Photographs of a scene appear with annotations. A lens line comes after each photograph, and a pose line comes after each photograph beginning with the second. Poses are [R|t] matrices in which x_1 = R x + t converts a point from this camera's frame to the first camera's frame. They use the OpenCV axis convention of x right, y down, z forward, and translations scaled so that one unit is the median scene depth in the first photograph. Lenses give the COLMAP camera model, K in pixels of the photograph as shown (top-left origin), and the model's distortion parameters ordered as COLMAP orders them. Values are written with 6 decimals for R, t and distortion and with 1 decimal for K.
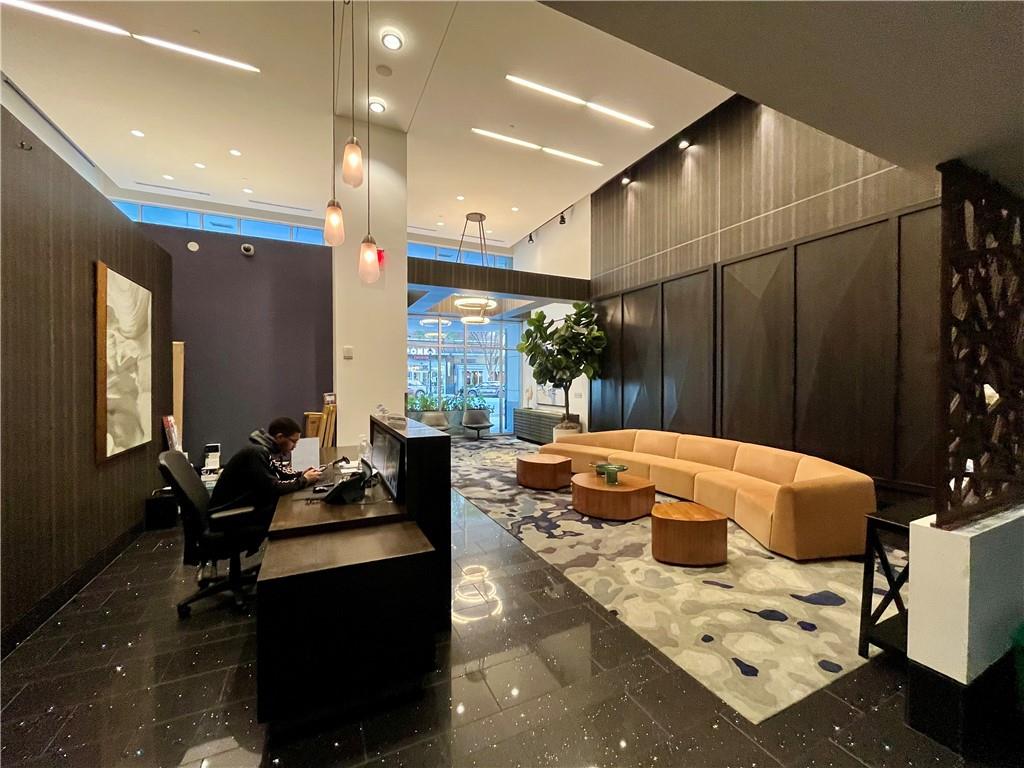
lens RADIAL K [[414.9, 0, 512.7], [0, 414.9, 383.0], [0, 0, 1]] dist [-0.000164, -0.000006]
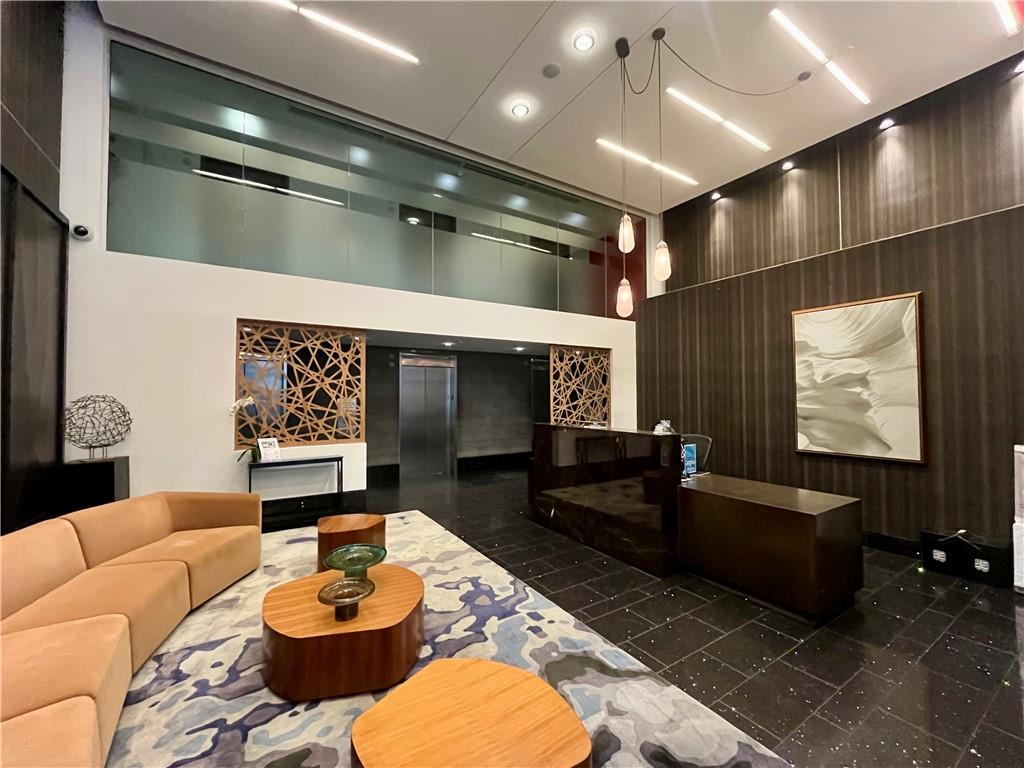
lens RADIAL K [[414.9, 0, 511.4], [0, 414.9, 385.4], [0, 0, 1]] dist [-0.000164, -0.000006]
pose [[-0.993491, -0.000580, -0.113912, 0.110467], [0.001448, 0.999842, -0.017724, -0.011783], [0.113904, -0.017773, -0.993333, 1.769288]]
